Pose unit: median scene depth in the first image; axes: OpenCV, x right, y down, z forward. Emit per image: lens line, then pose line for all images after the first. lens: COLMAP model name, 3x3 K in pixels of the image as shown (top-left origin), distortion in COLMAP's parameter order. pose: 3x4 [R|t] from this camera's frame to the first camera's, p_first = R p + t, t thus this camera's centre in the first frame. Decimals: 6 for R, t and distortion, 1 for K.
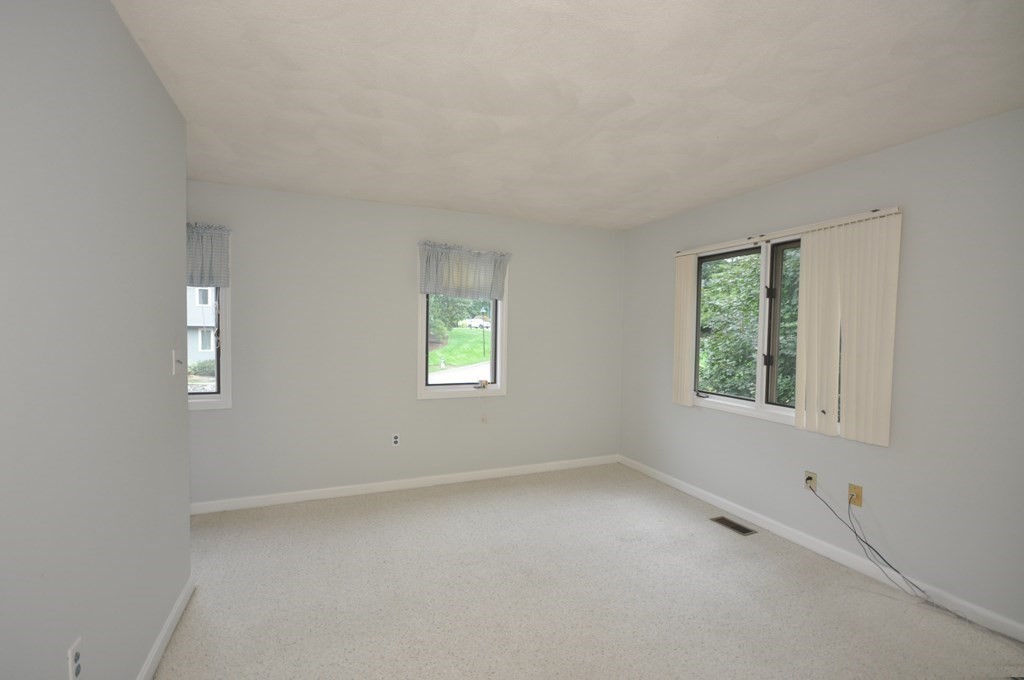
lens RADIAL K [[447.3, 0, 508.7], [0, 447.3, 344.8], [0, 0, 1]] dist [-0.001125, -0.000214]
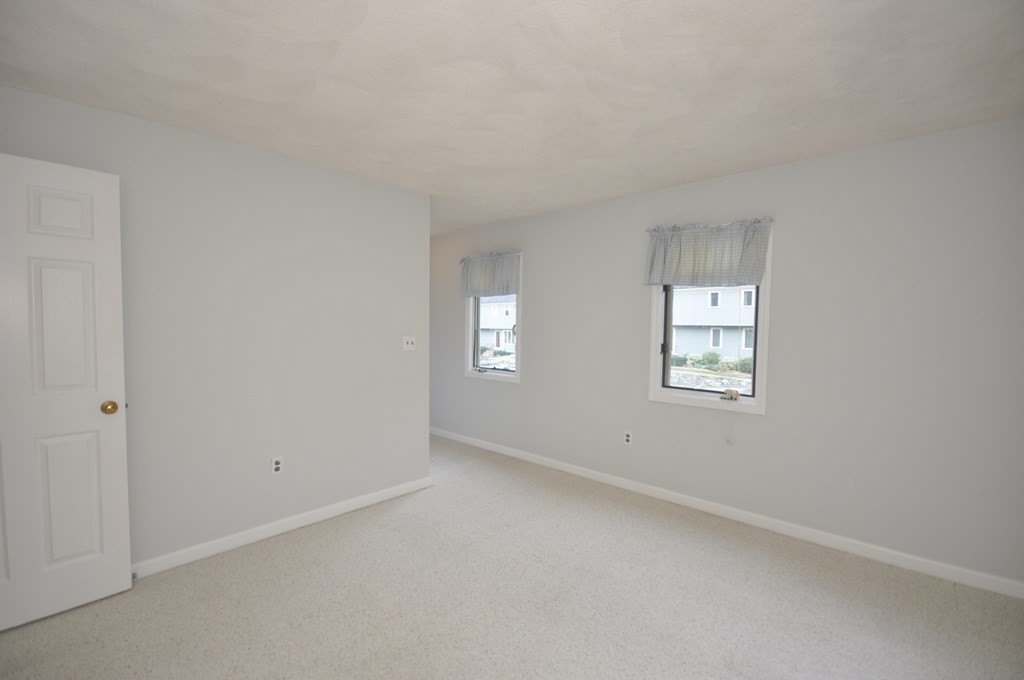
lens RADIAL K [[447.3, 0, 508.7], [0, 447.3, 344.8], [0, 0, 1]] dist [-0.001125, -0.000214]
pose [[0.420377, 0.033697, -0.906724, 0.479322], [-0.033887, 0.999196, 0.021423, -0.002086], [0.906717, 0.021721, 0.421181, 0.326224]]
